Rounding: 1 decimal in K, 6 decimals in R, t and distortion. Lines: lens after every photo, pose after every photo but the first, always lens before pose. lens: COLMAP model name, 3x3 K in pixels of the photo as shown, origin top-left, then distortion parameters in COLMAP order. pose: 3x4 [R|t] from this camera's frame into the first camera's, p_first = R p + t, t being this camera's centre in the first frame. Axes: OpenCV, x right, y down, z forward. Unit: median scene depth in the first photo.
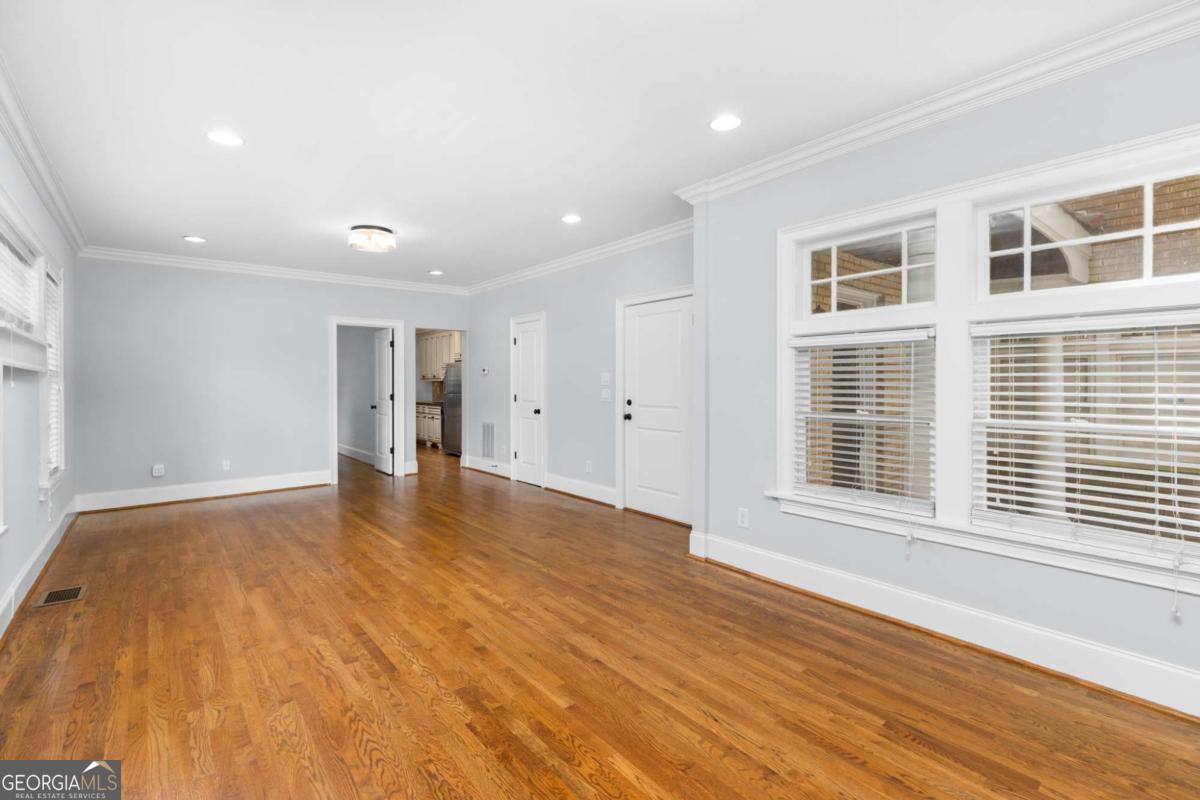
lens RADIAL K [[548.0, 0, 604.0], [0, 548.0, 390.9], [0, 0, 1]] dist [-0.000261, 0.011929]
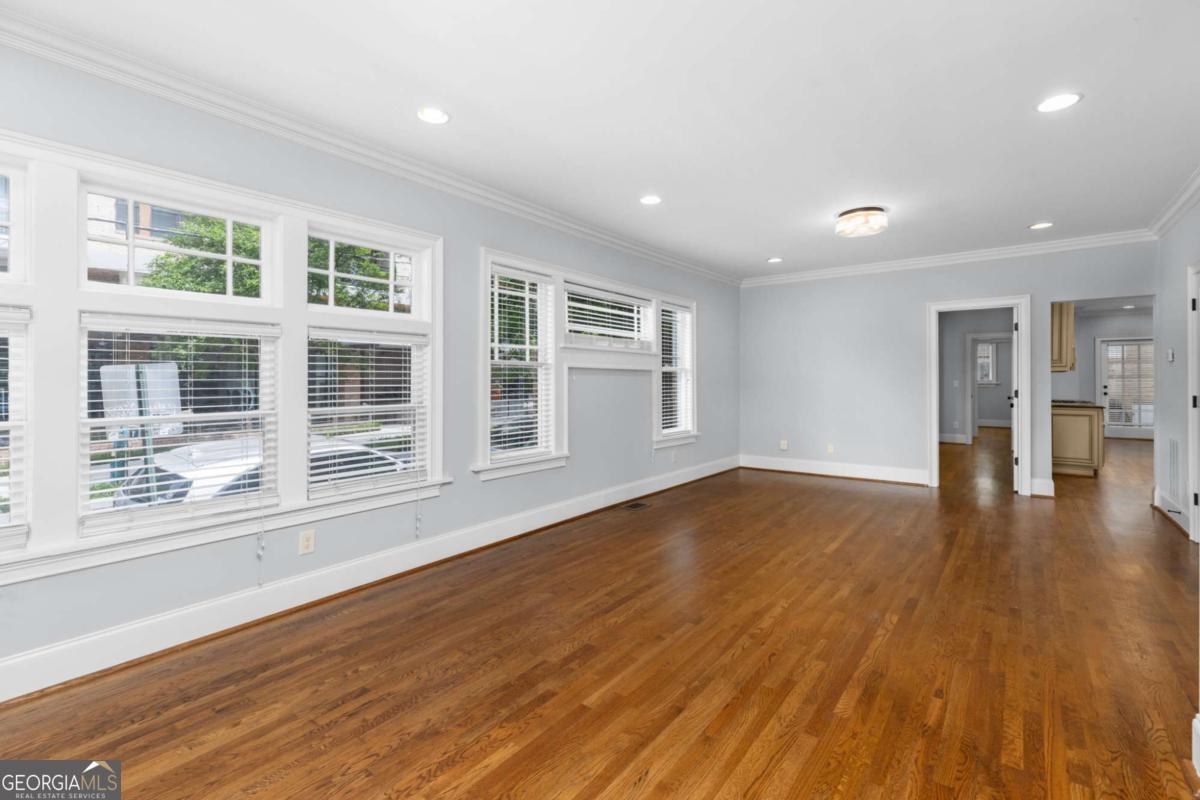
lens RADIAL K [[554.5, 0, 596.6], [0, 554.5, 387.2], [0, 0, 1]] dist [0.001764, 0.000385]
pose [[0.214359, 0.020089, -0.976548, 0.587878], [-0.013692, 0.999752, 0.017561, -0.008626], [0.976659, 0.009606, 0.214581, 0.523837]]
